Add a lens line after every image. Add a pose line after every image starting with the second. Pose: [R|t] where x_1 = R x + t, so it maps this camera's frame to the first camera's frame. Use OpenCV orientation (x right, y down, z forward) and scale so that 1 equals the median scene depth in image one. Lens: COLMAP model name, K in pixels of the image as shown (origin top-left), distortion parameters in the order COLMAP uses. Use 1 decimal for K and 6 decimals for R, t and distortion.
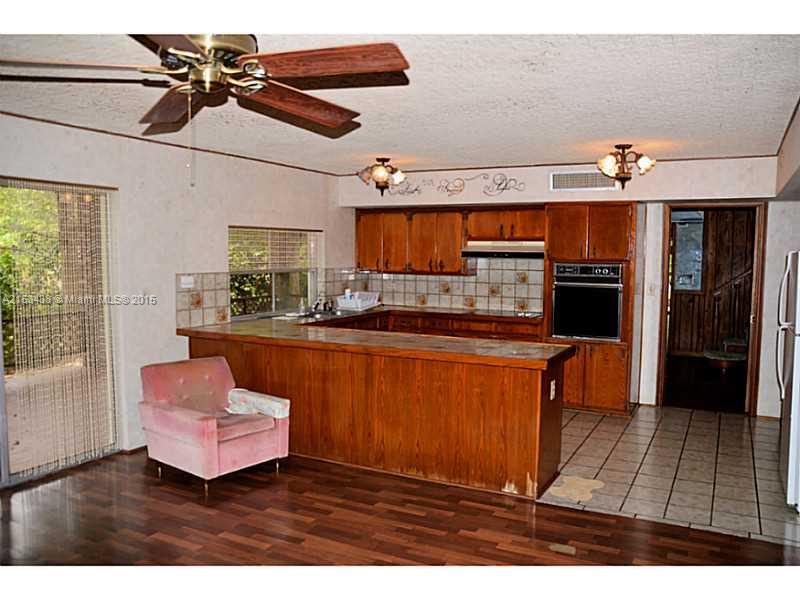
lens RADIAL K [[659.6, 0, 400.0], [0, 659.6, 300.0], [0, 0, 1]] dist [-0.142833, 0.169667]
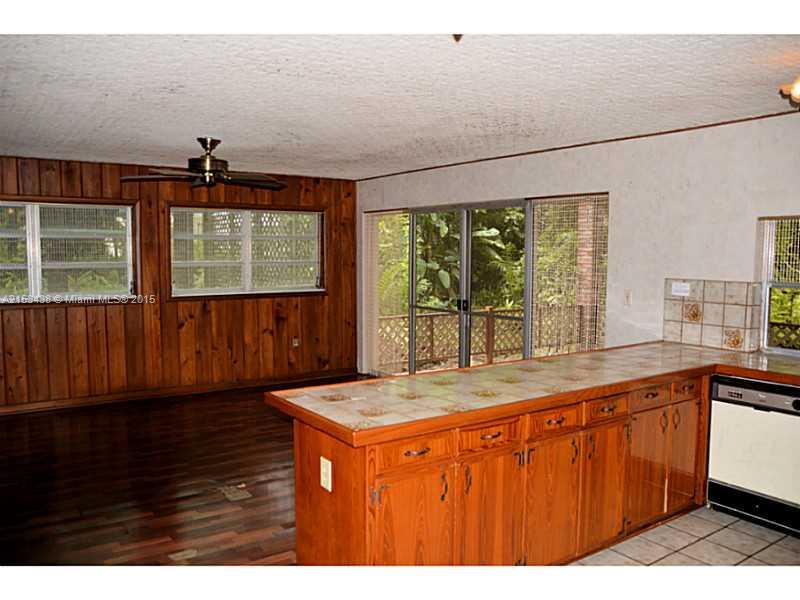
lens RADIAL K [[659.6, 0, 400.0], [0, 659.6, 300.0], [0, 0, 1]] dist [-0.142833, 0.169667]
pose [[-0.444330, 0.049214, -0.894511, 0.490965], [-0.078895, 0.992461, 0.093792, -0.053120], [0.892383, 0.112247, -0.437097, 0.872386]]
